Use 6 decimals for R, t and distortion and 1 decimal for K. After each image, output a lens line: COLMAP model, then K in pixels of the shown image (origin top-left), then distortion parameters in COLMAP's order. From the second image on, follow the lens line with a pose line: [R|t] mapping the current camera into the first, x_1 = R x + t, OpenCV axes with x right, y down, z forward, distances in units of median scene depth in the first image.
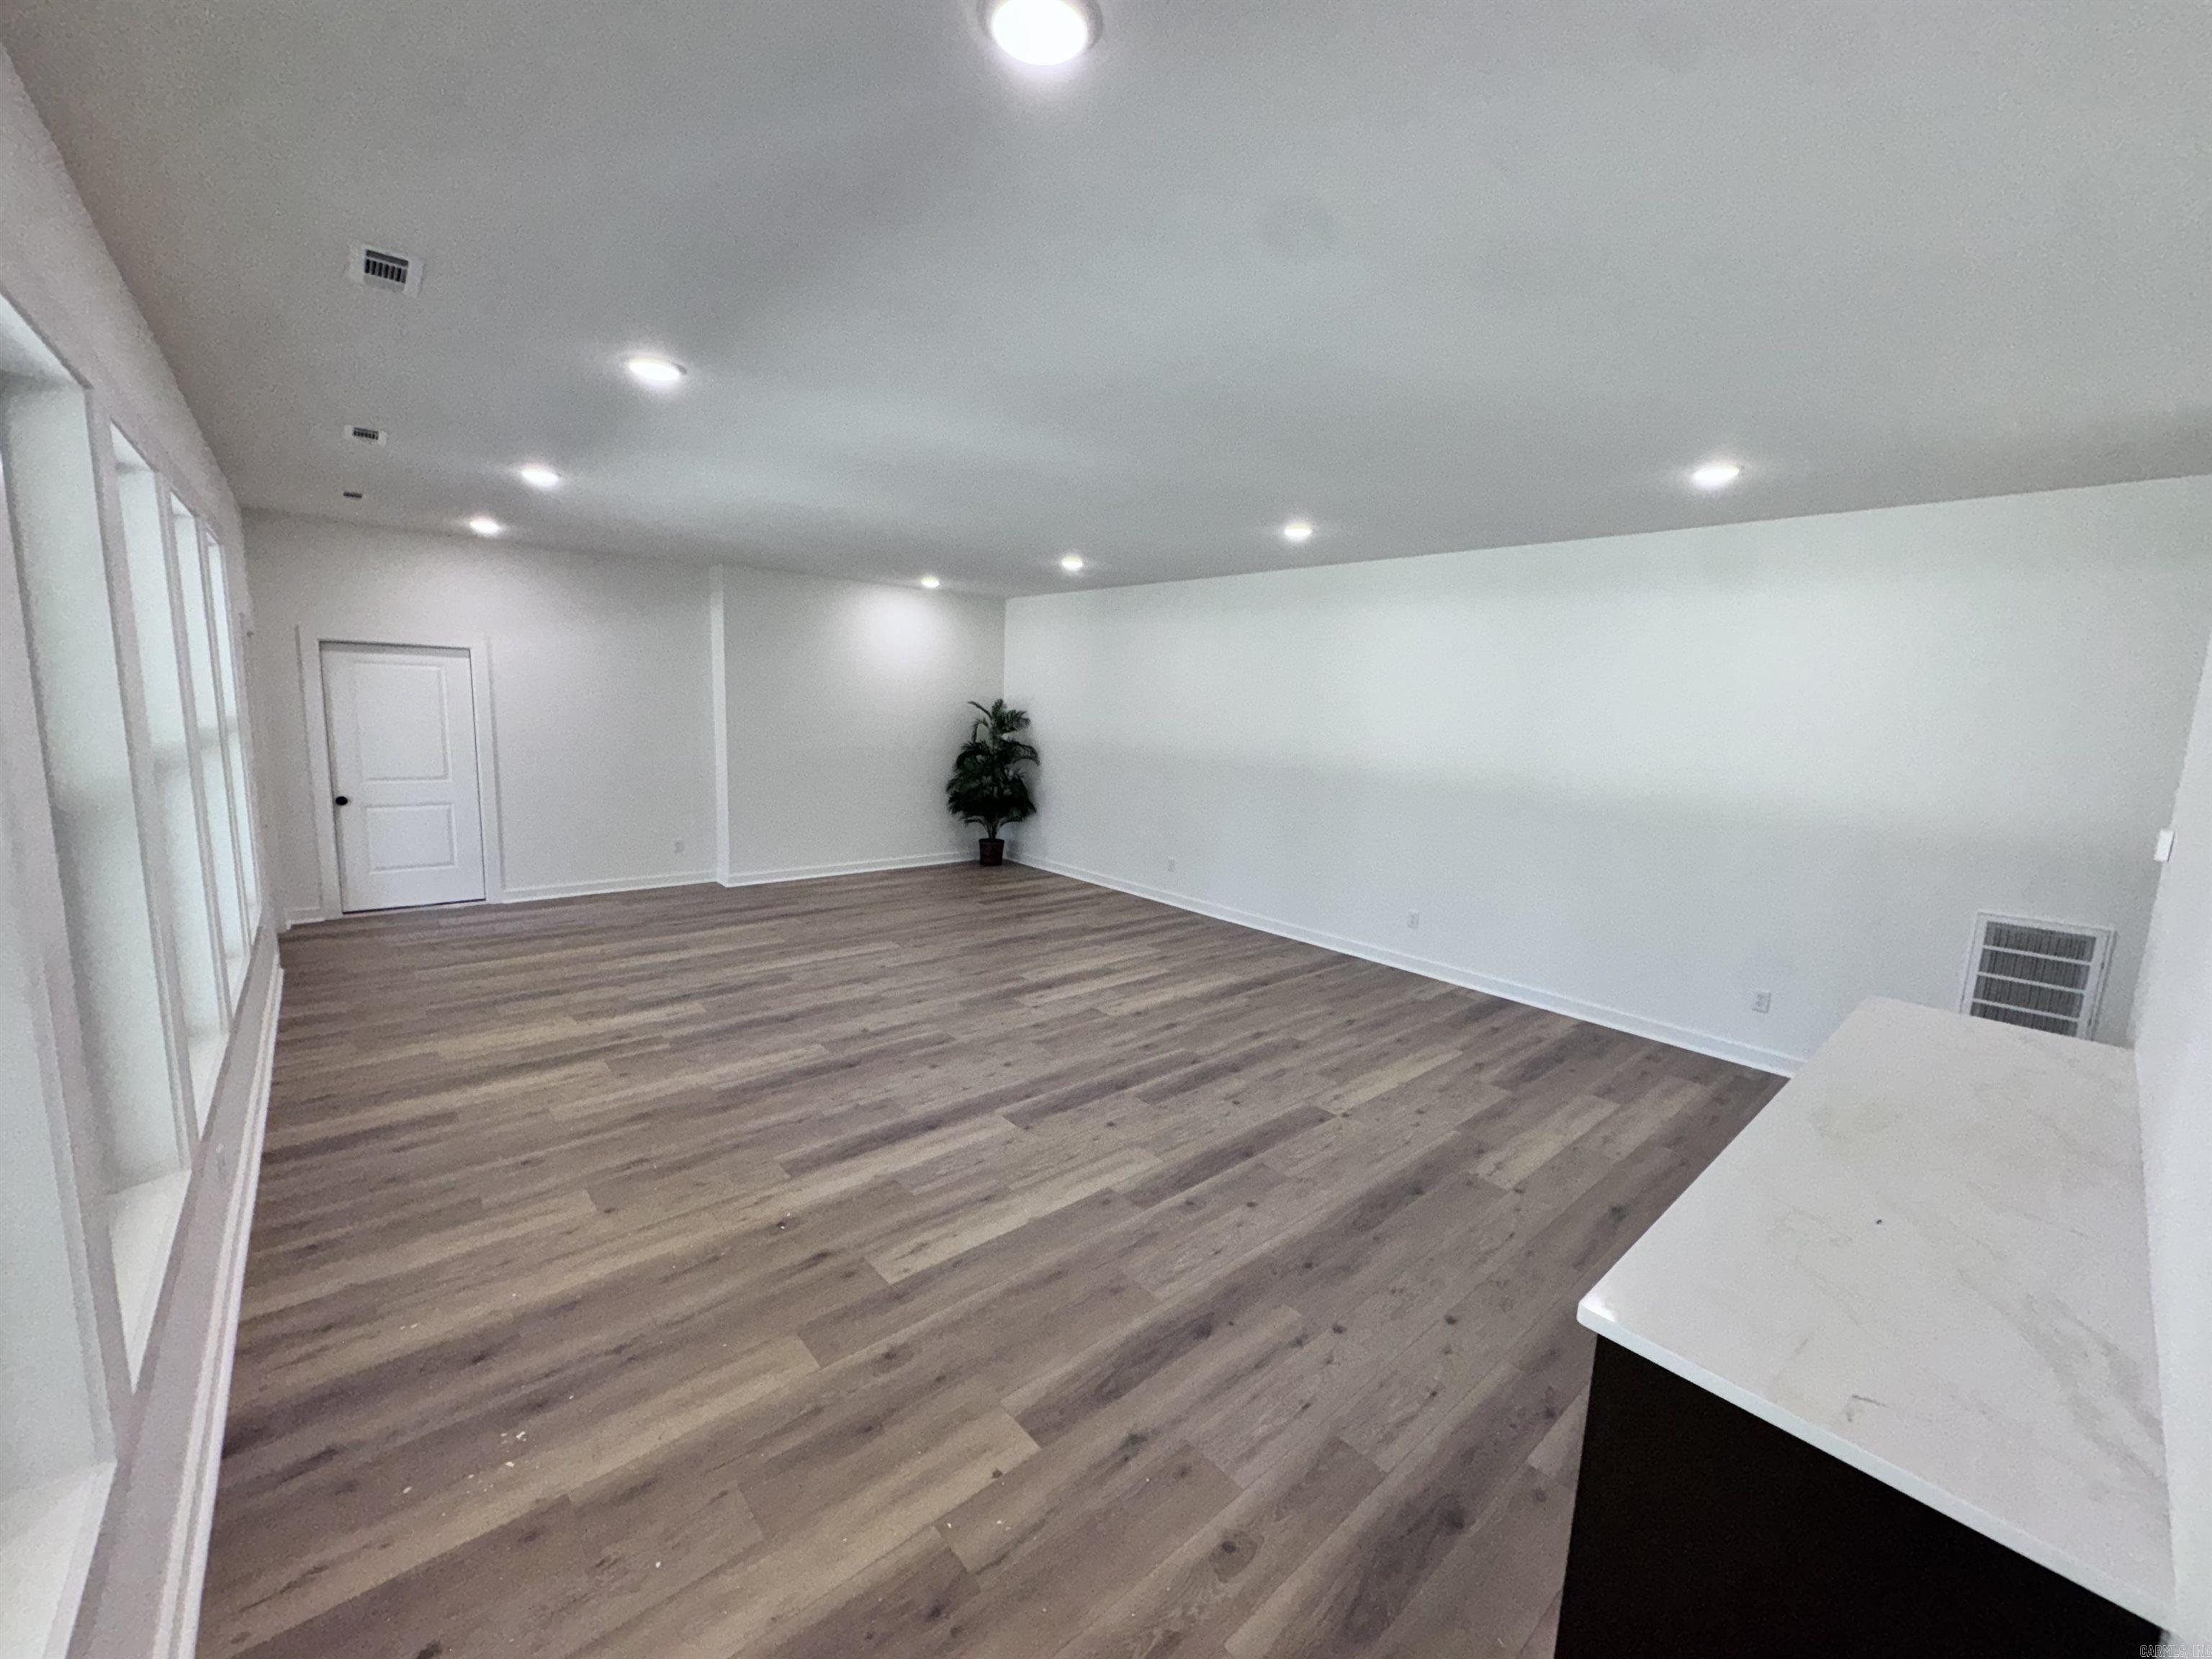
lens RADIAL K [[879.9, 0, 1119.1], [0, 879.9, 832.0], [0, 0, 1]] dist [-0.001891, 0.000091]
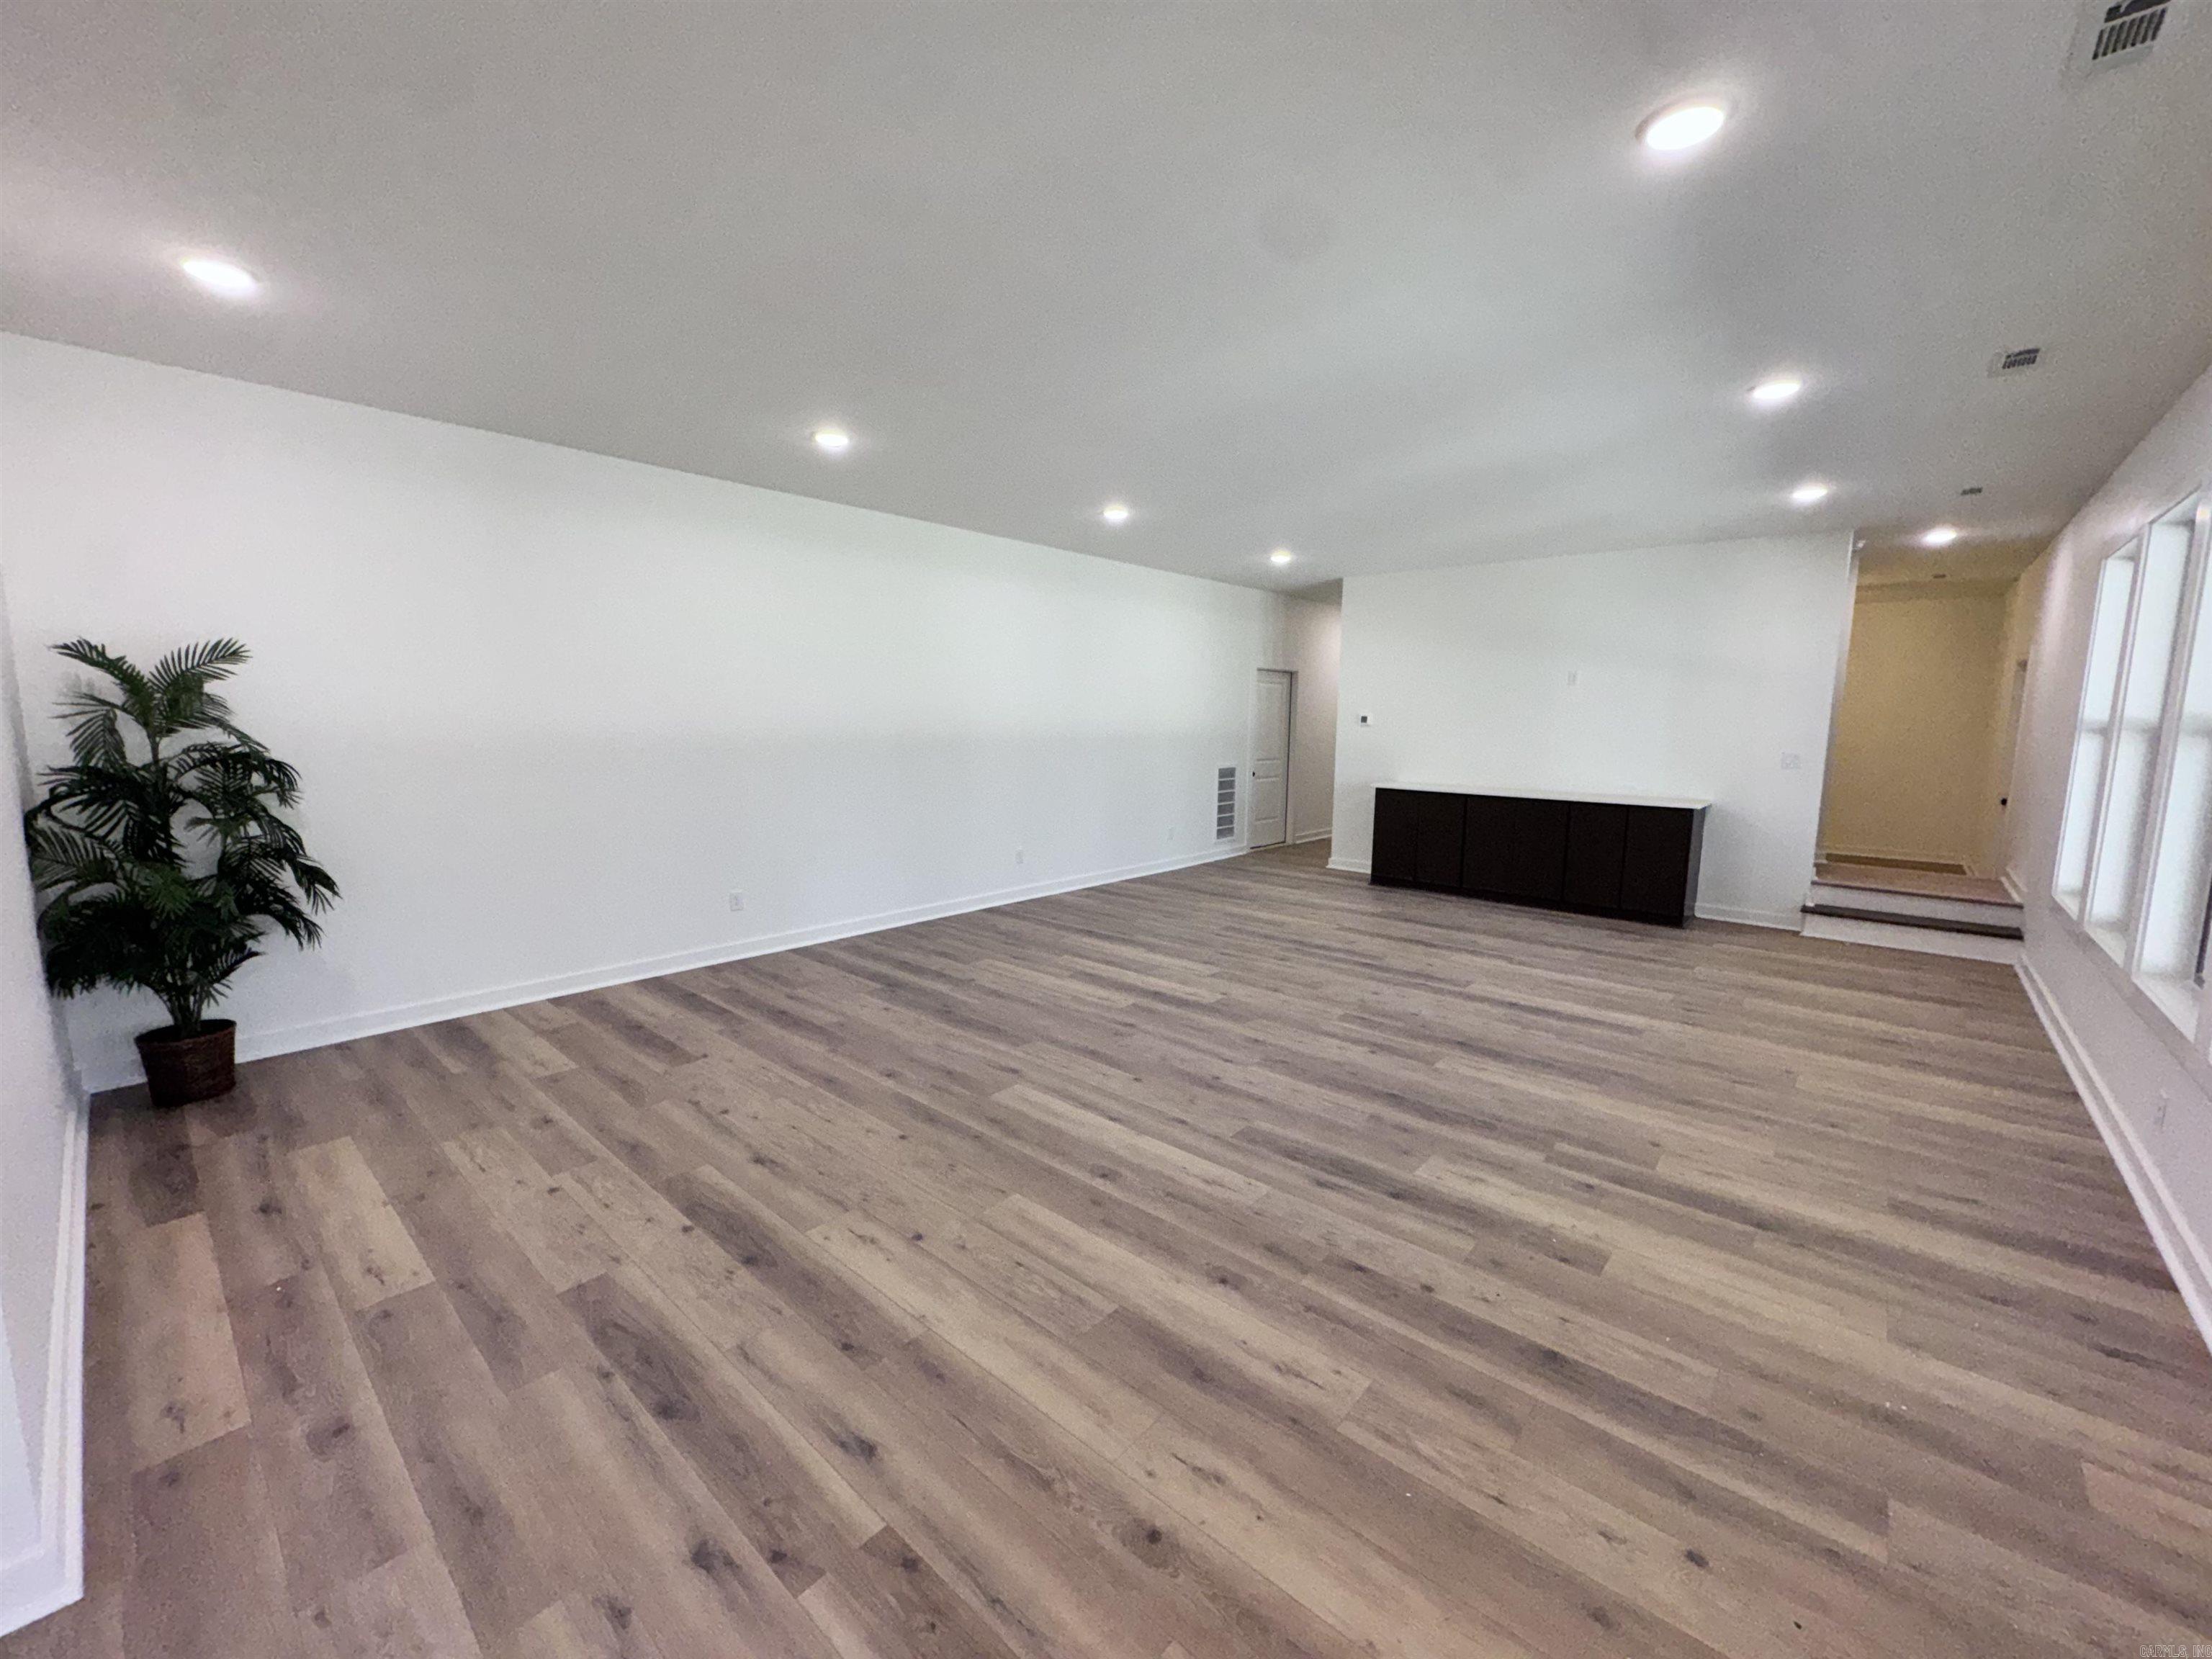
lens RADIAL K [[879.9, 0, 1120.1], [0, 879.9, 827.1], [0, 0, 1]] dist [-0.001891, 0.000091]
pose [[-0.128339, -0.162997, 0.978244, -0.997847], [0.131687, 0.974865, 0.179710, -0.157318], [-0.982948, 0.151886, -0.103649, 1.236568]]
